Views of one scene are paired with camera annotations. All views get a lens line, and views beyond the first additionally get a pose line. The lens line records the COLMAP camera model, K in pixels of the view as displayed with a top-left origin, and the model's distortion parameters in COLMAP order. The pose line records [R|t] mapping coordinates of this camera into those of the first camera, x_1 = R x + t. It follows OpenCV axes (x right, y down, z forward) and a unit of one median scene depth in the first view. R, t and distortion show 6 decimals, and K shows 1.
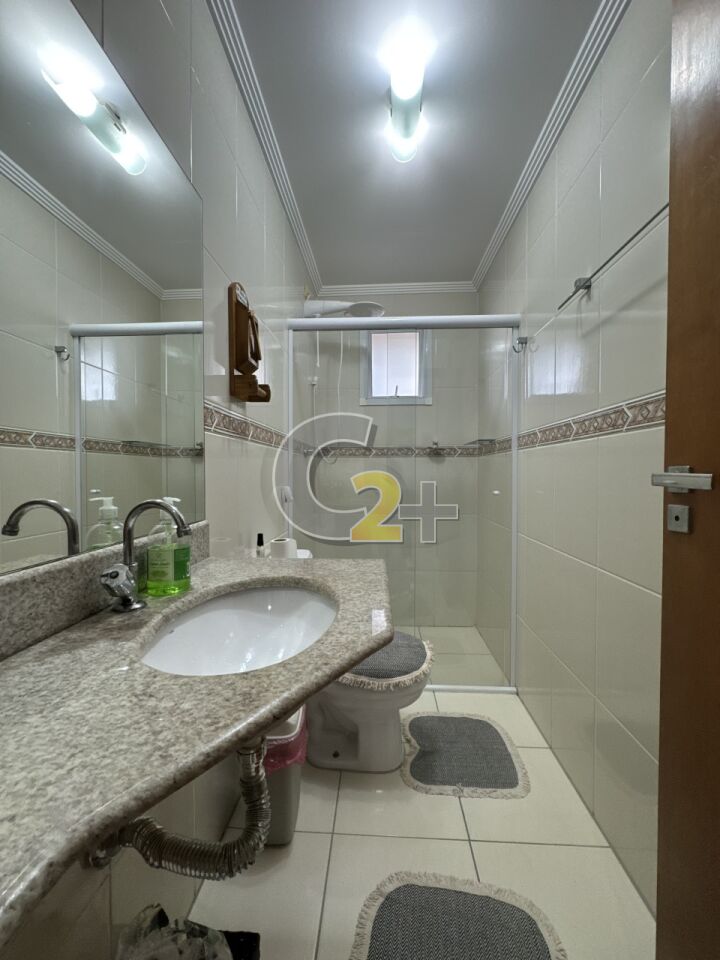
lens RADIAL K [[385.0, 0, 368.9], [0, 385.0, 479.7], [0, 0, 1]] dist [-0.000936, -0.000150]
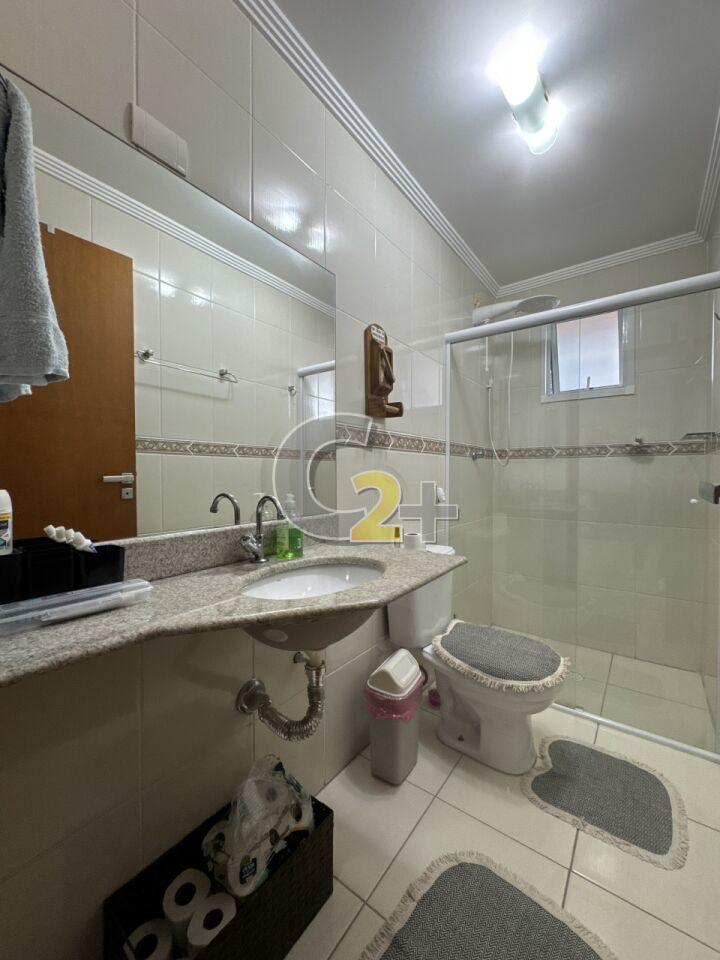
lens RADIAL K [[382.3, 0, 360.0], [0, 382.3, 480.0], [0, 0, 1]] dist [-0.001710, 0.000424]
pose [[0.833159, 0.008844, -0.552963, 0.288303], [-0.009165, 0.999956, 0.002184, -0.007967], [0.552957, 0.003248, 0.833203, -0.051319]]
